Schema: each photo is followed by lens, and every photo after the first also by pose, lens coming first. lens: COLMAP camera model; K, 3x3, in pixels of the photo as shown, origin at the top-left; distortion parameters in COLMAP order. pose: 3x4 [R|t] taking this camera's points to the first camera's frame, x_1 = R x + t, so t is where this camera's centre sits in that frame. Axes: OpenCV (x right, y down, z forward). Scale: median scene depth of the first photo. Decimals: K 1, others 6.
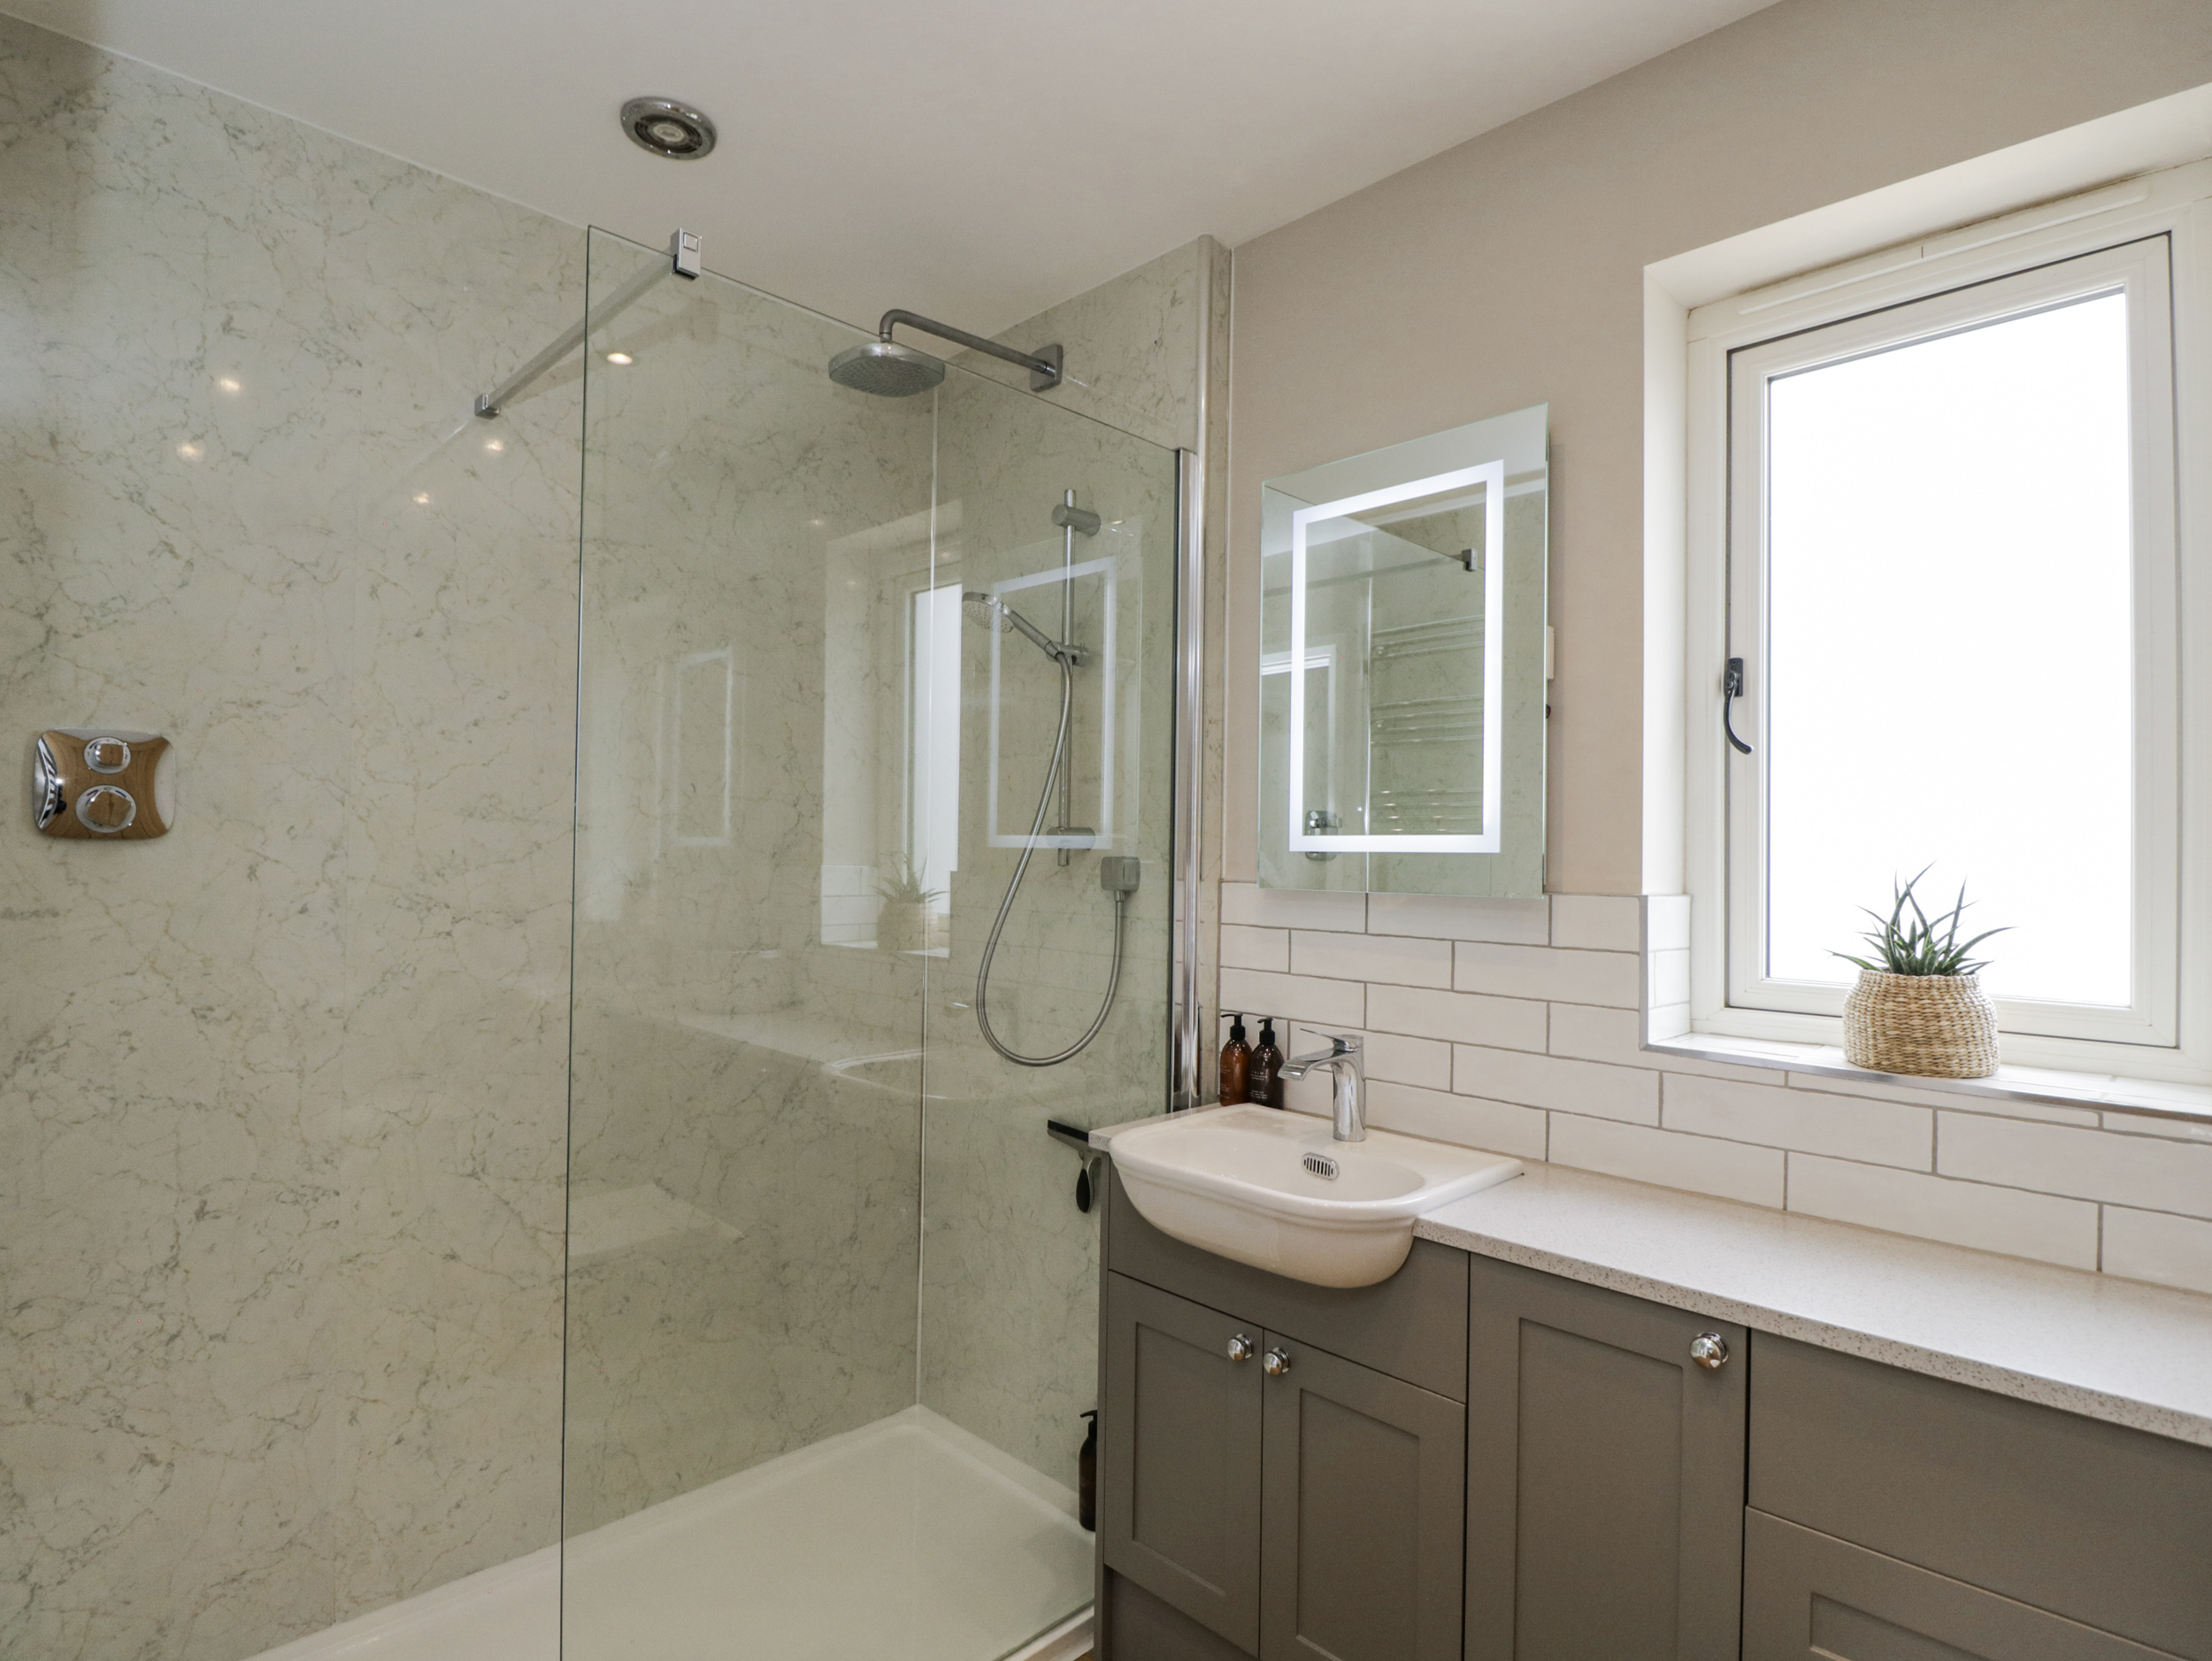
lens RADIAL K [[1144.1, 0, 1105.1], [0, 1144.1, 831.0], [0, 0, 1]] dist [-0.004636, -0.010773]
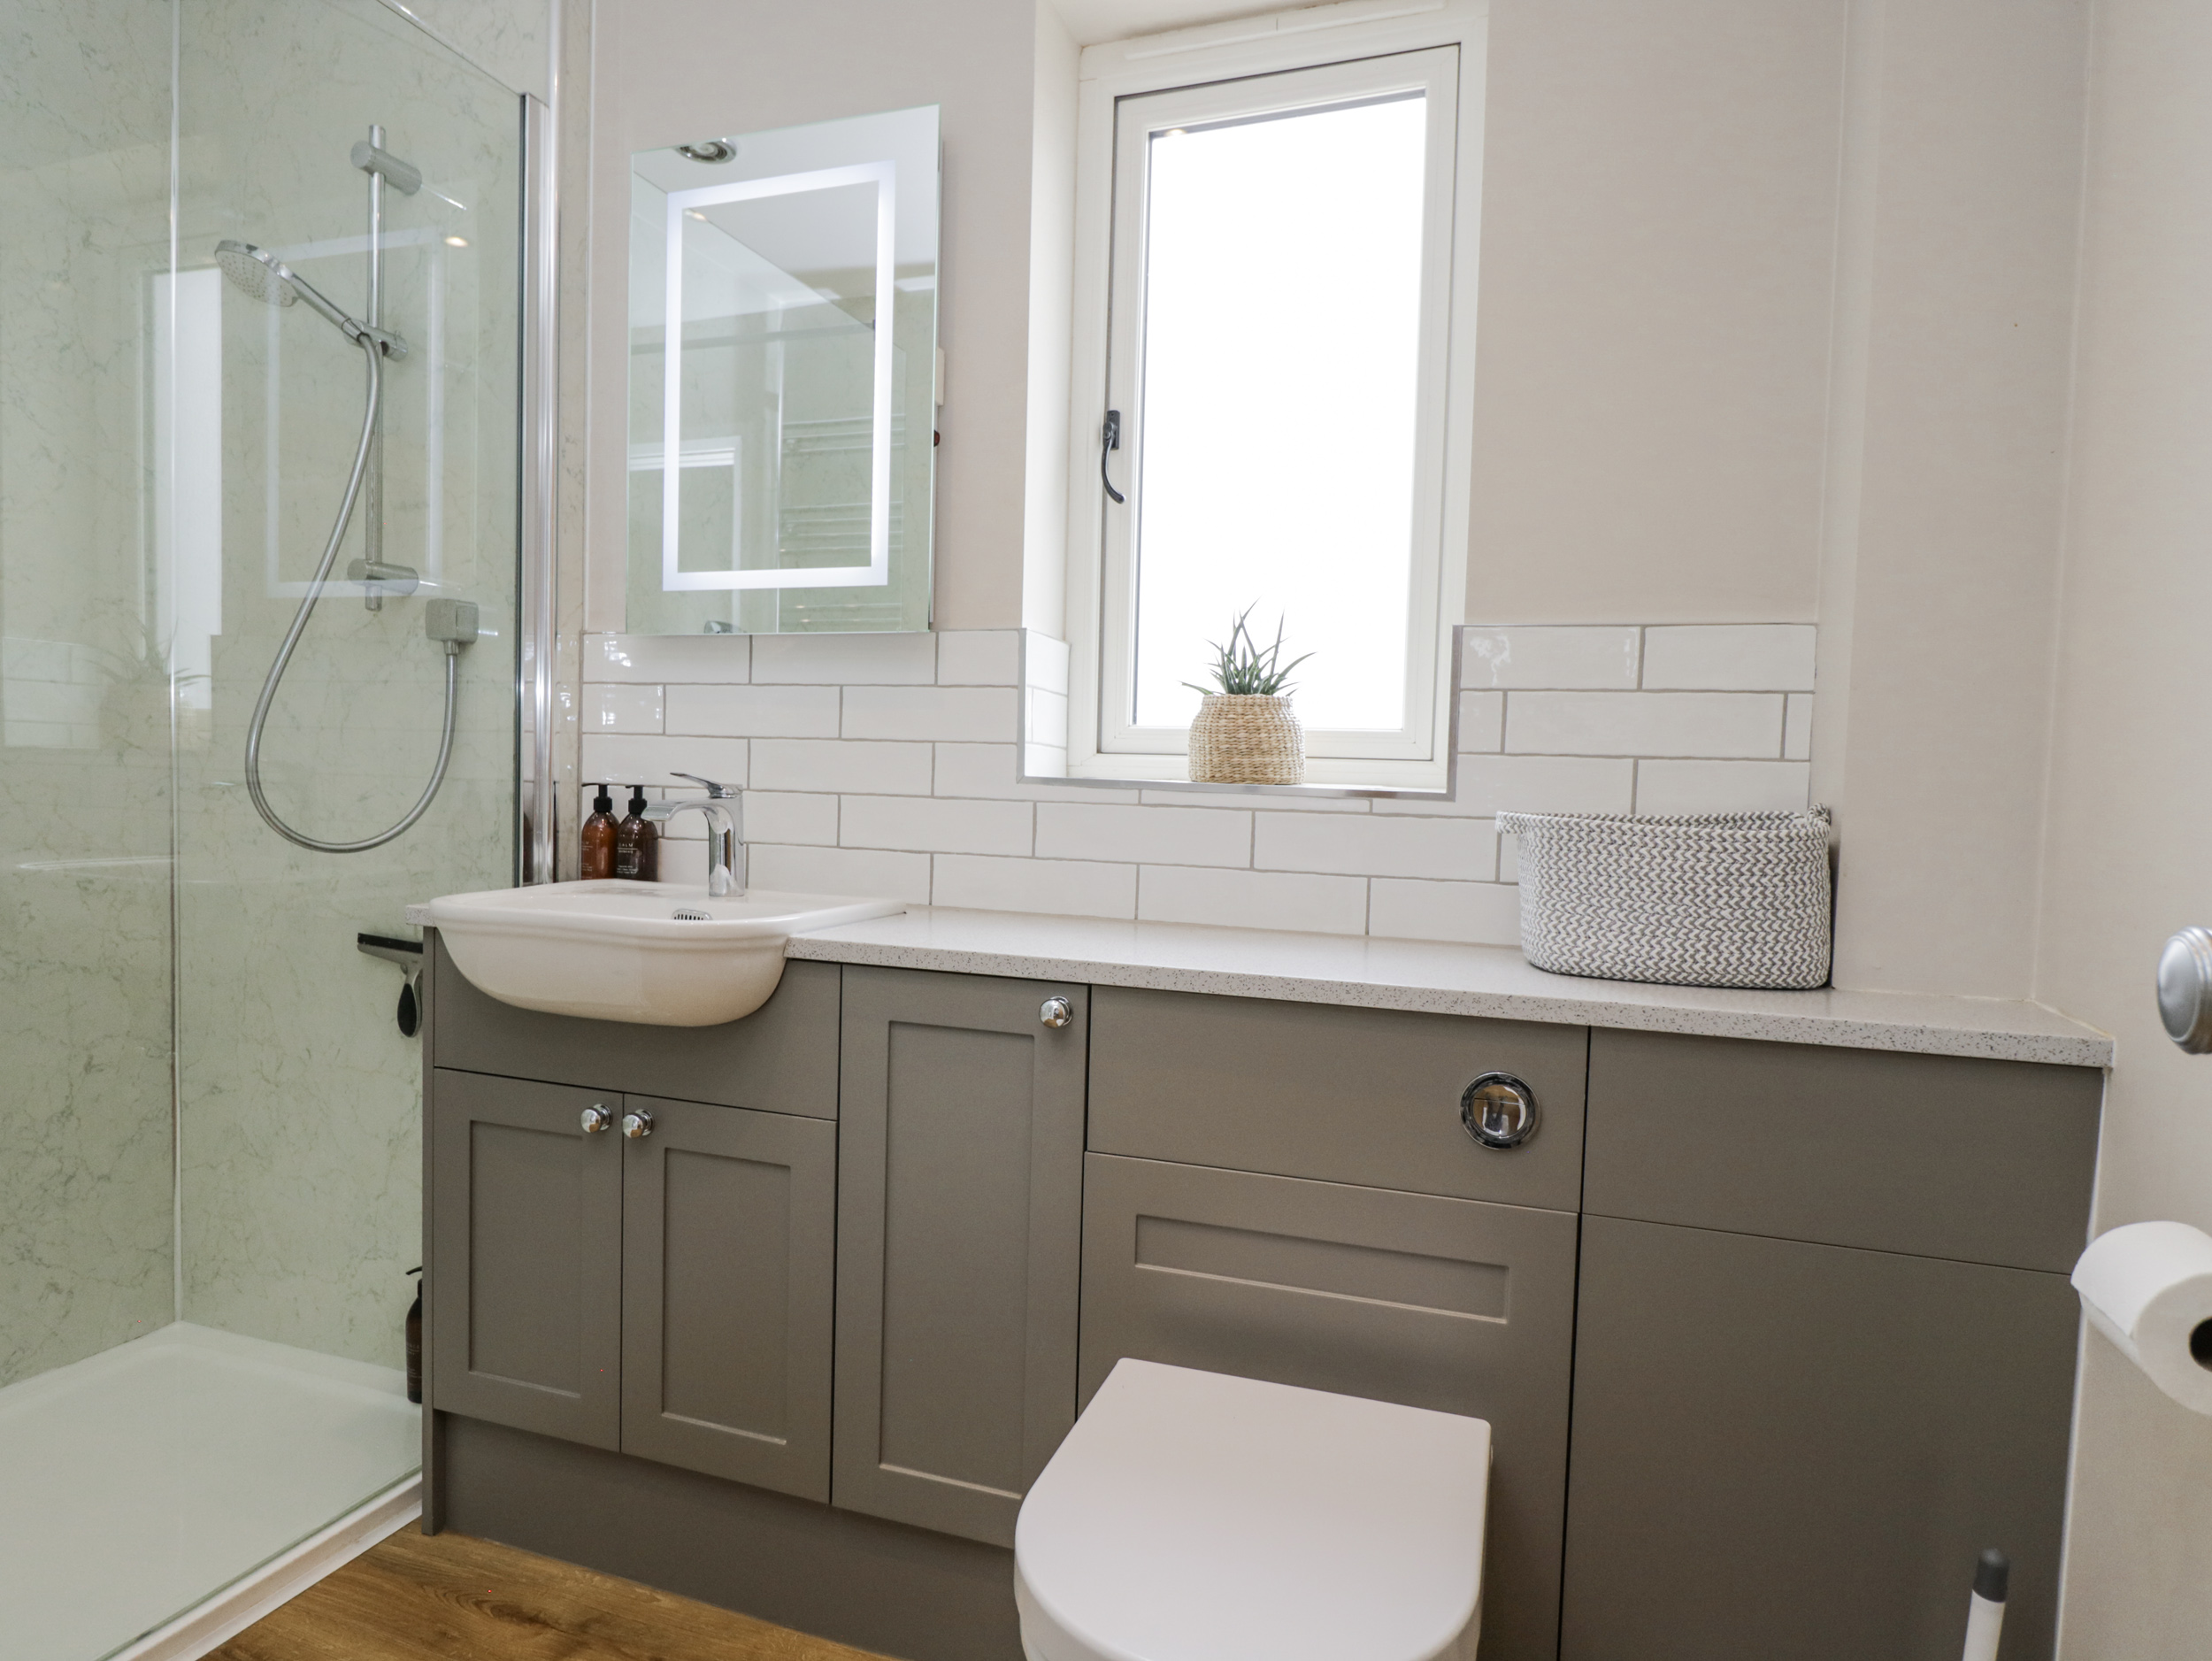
lens RADIAL K [[1276.9, 0, 1100.9], [0, 1276.9, 832.2], [0, 0, 1]] dist [0.002254, -0.011195]
pose [[0.897701, -0.009360, 0.440505, 0.028788], [-0.023316, 0.997364, 0.068709, 0.124280], [-0.439987, -0.071951, 0.895117, -0.039864]]
